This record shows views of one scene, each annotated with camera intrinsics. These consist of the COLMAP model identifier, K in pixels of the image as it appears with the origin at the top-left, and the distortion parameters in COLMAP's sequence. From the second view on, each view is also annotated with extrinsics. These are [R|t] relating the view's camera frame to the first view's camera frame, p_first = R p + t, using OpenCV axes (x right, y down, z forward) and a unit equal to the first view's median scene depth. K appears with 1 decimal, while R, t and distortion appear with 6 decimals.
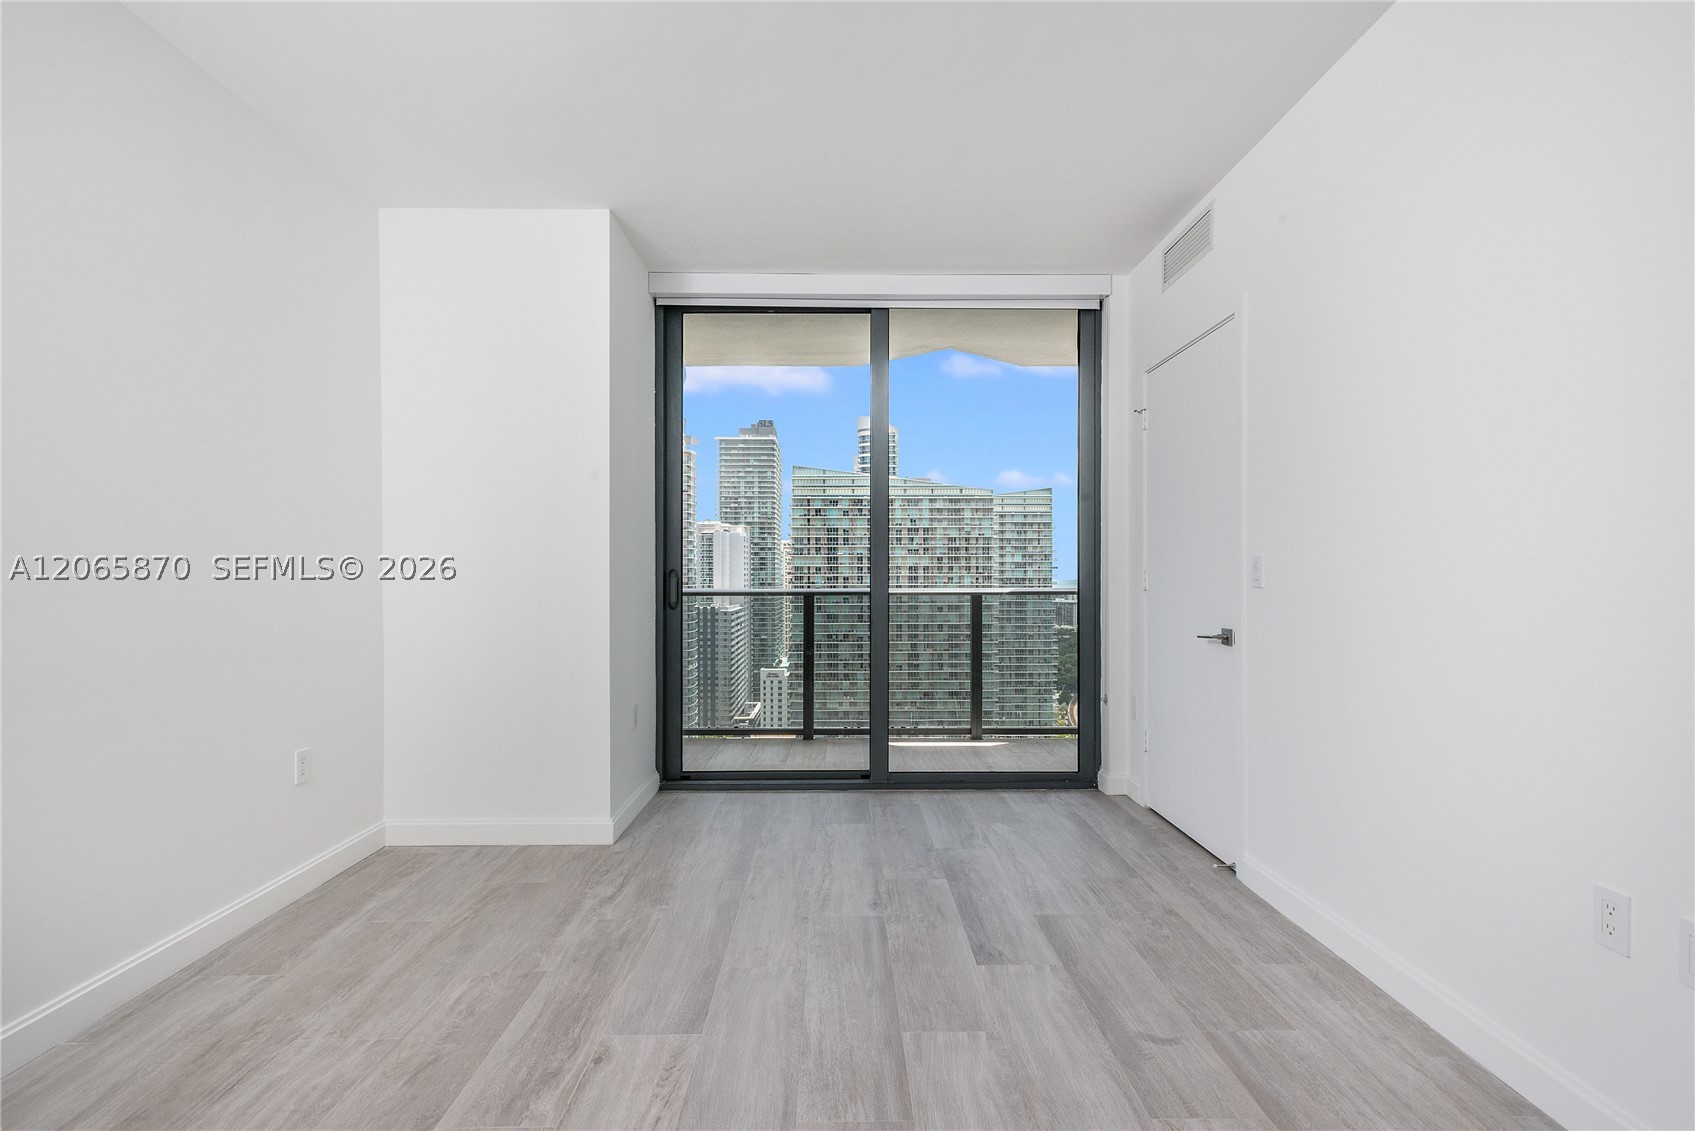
lens RADIAL K [[795.0, 0, 846.1], [0, 795.0, 572.8], [0, 0, 1]] dist [0.013255, -0.002956]
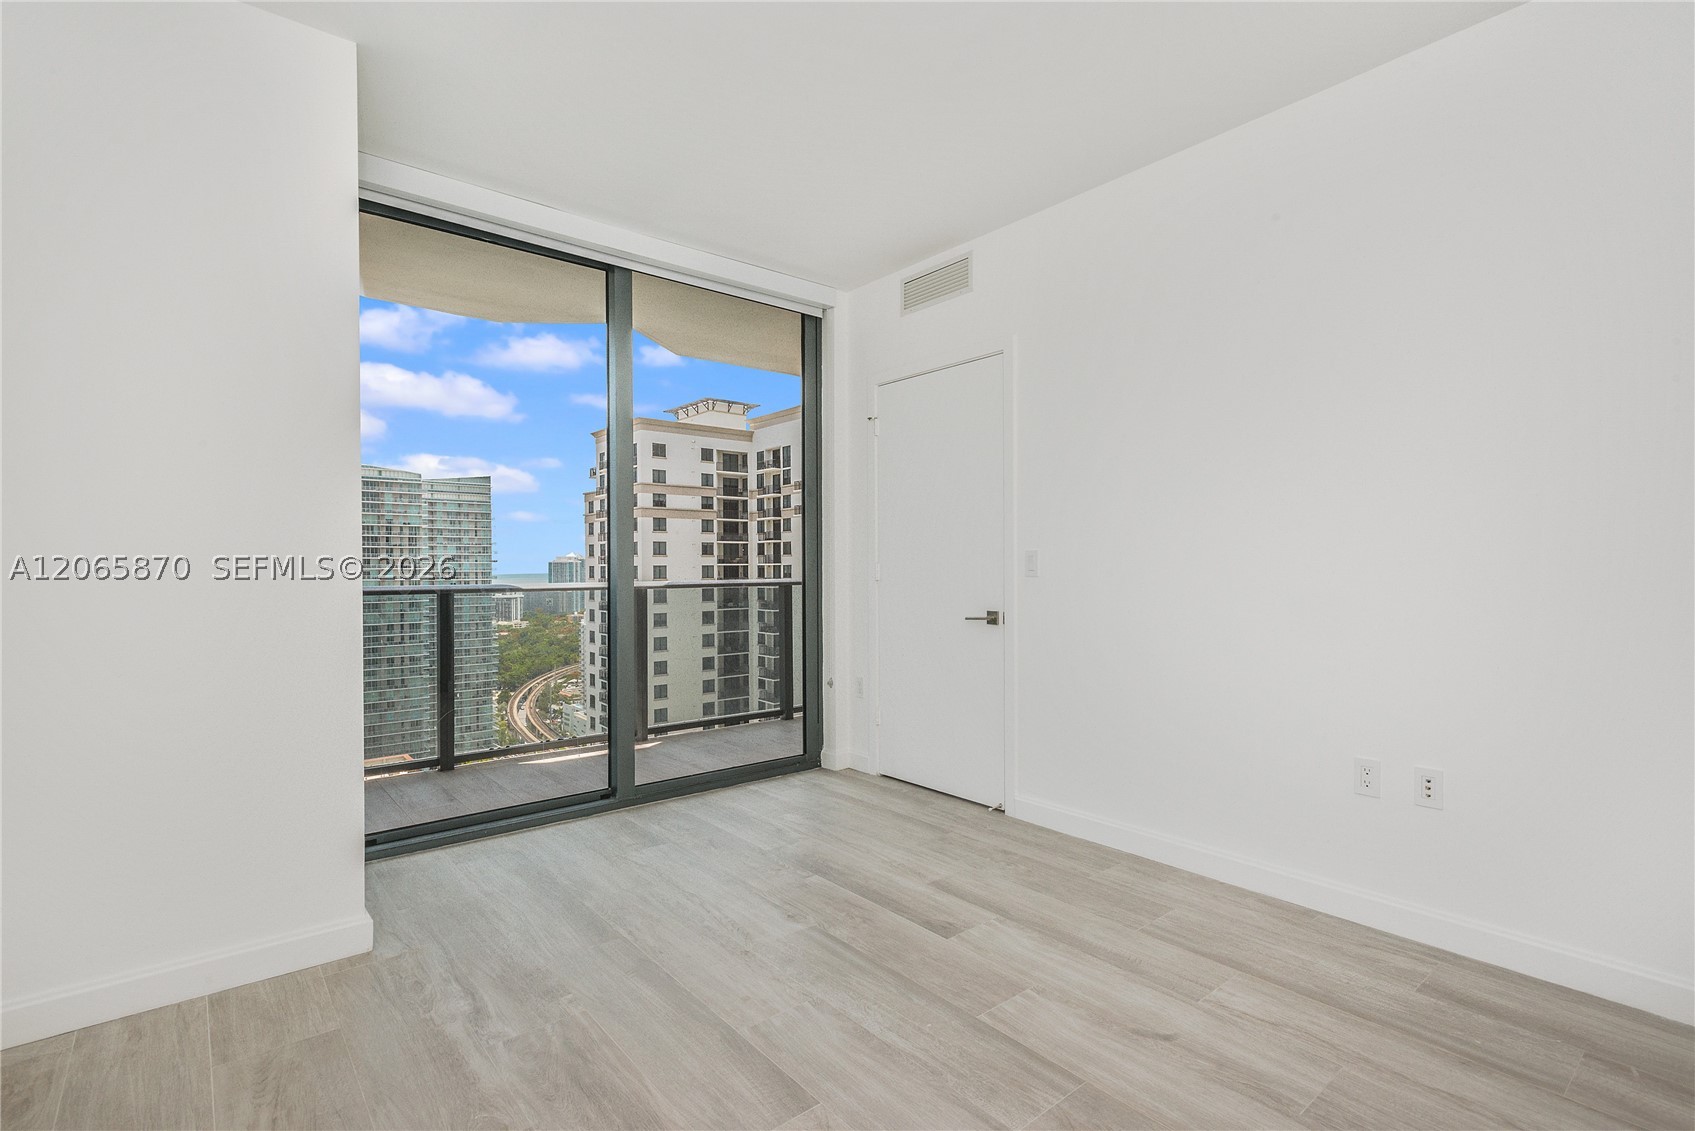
lens RADIAL K [[795.0, 0, 841.7], [0, 795.0, 569.9], [0, 0, 1]] dist [0.013255, -0.002956]
pose [[0.781442, -0.005617, 0.623953, -0.349243], [0.002771, 0.999981, 0.005532, 0.001144], [-0.623972, -0.002594, 0.781442, 0.160071]]
